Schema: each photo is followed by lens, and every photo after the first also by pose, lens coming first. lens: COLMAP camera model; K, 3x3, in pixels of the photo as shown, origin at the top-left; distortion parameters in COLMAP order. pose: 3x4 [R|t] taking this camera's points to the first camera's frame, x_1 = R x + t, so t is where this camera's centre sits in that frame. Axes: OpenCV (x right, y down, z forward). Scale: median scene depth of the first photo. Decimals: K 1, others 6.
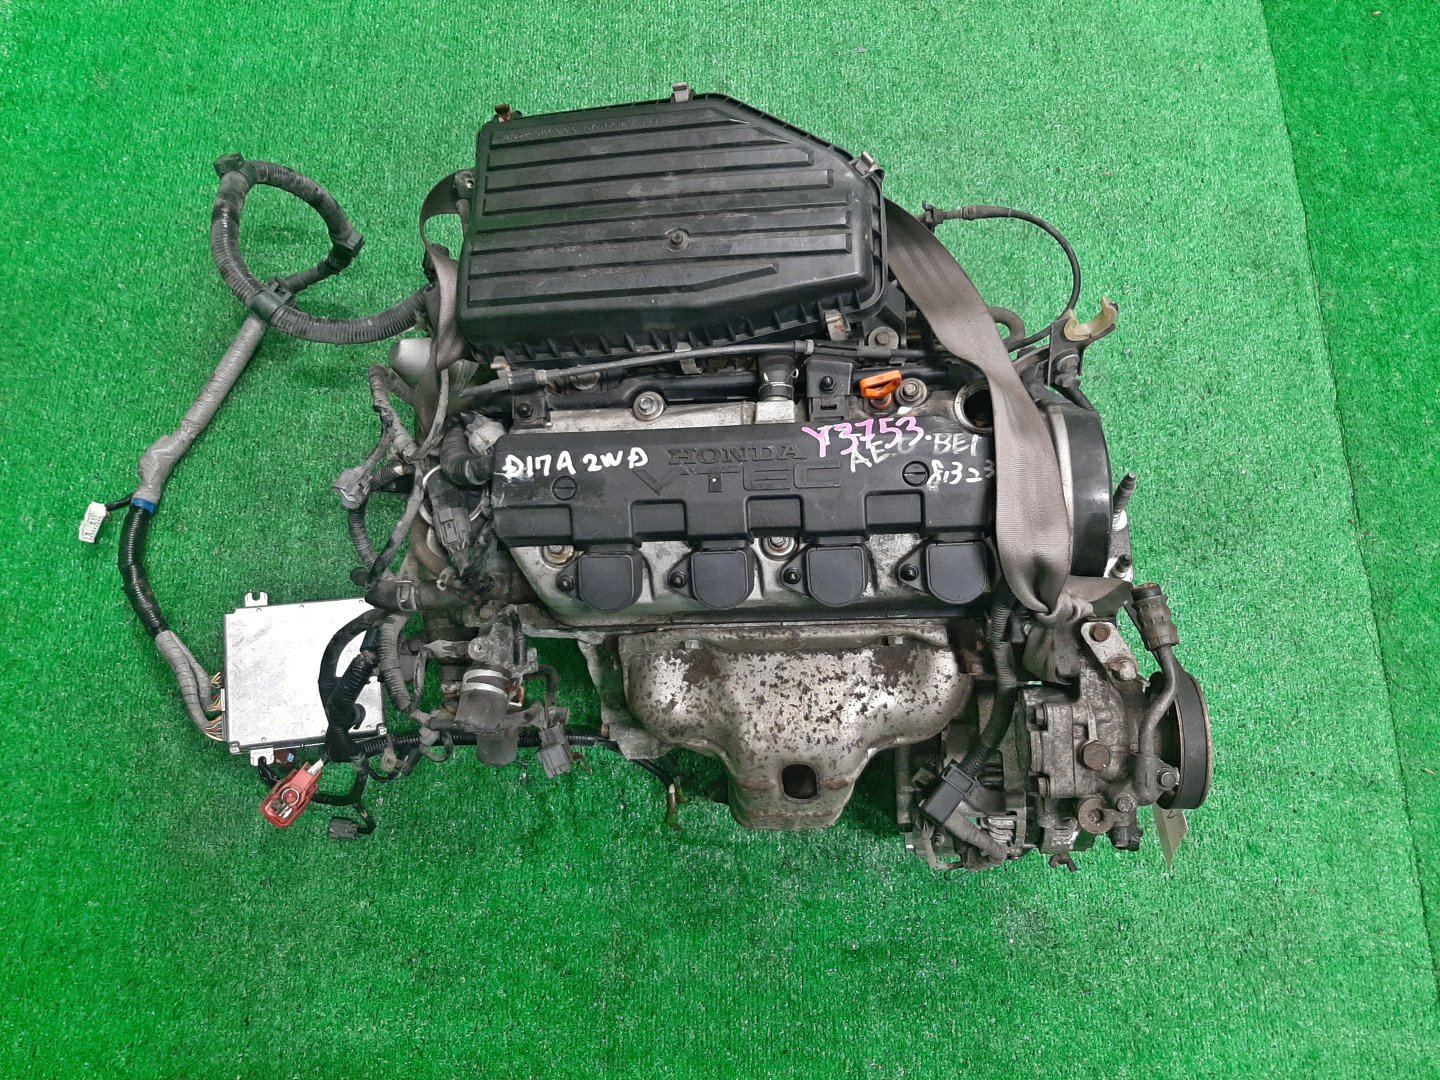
lens RADIAL K [[1090.0, 0, 722.0], [0, 1090.0, 539.6], [0, 0, 1]] dist [0.000516, -0.000114]
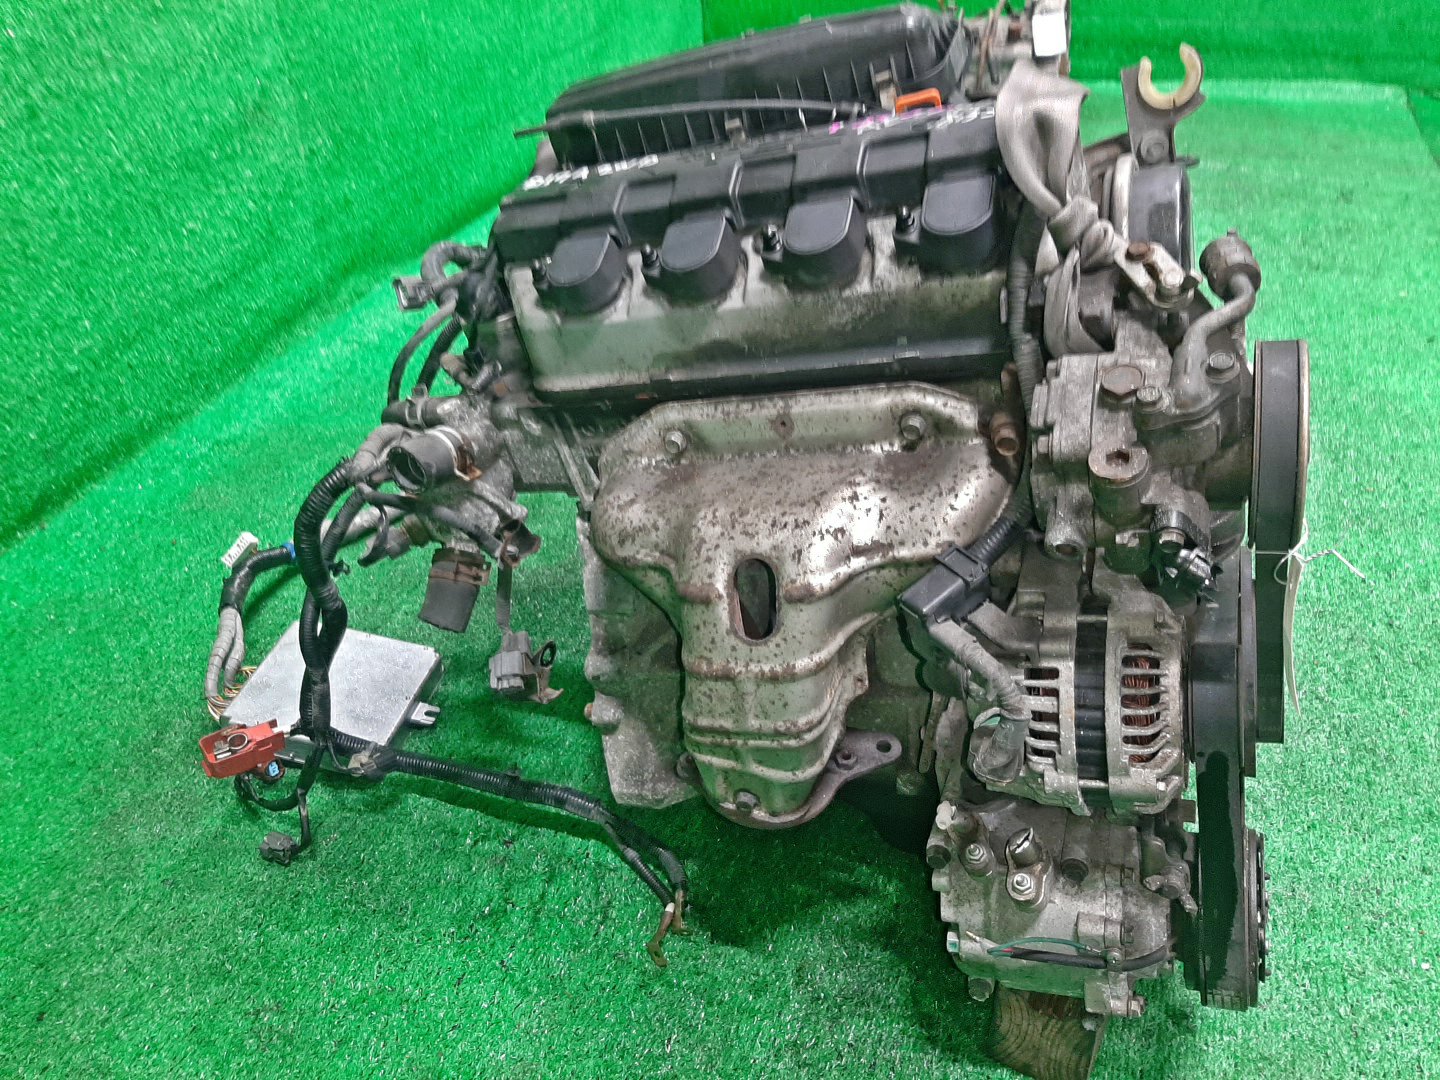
lens RADIAL K [[1090.0, 0, 719.0], [0, 1090.0, 541.8], [0, 0, 1]] dist [0.000516, -0.000114]
pose [[0.940266, 0.117518, -0.319515, 0.283772], [-0.274012, 0.818208, -0.505424, 0.580187], [0.202033, 0.562784, 0.801534, 0.394474]]
